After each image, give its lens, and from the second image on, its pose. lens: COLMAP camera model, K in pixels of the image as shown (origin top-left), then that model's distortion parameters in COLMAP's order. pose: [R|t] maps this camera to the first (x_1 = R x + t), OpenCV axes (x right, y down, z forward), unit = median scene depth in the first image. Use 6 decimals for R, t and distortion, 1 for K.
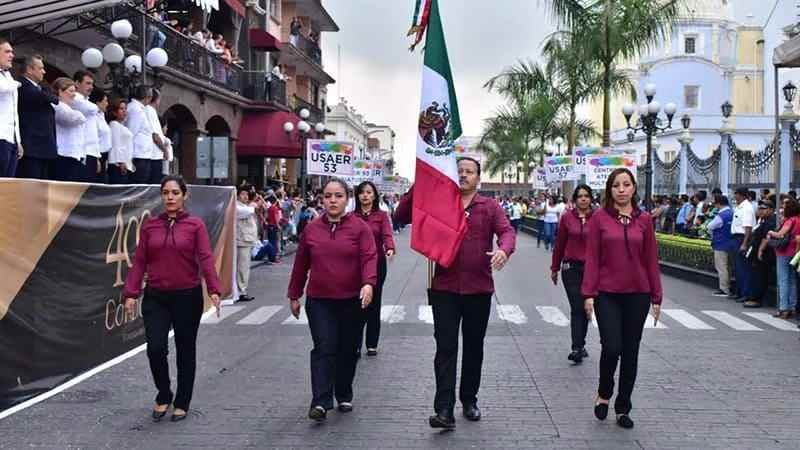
lens RADIAL K [[1069.5, 0, 400.0], [0, 1069.5, 225.0], [0, 0, 1]] dist [-0.000246, -0.010355]
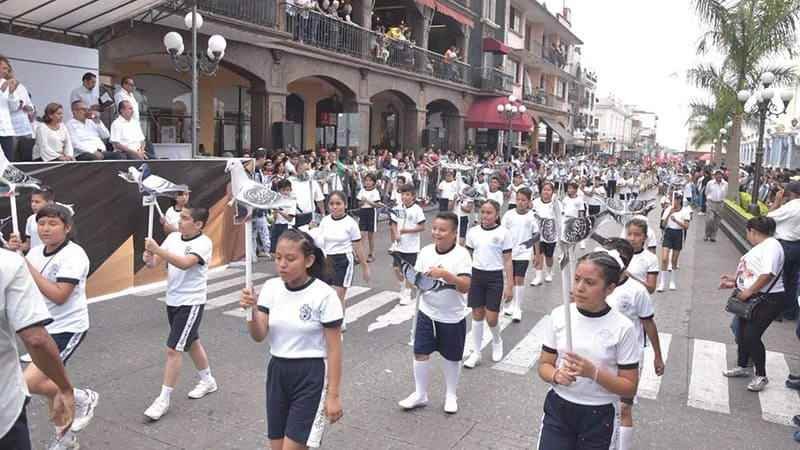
lens RADIAL K [[631.8, 0, 409.7], [0, 631.8, 235.5], [0, 0, 1]] dist [-0.150747, 0.113240]
pose [[0.923809, 0.079344, -0.374543, 0.140241], [-0.039567, 0.992837, 0.112735, -0.021577], [0.380805, -0.089326, 0.920331, 0.279783]]
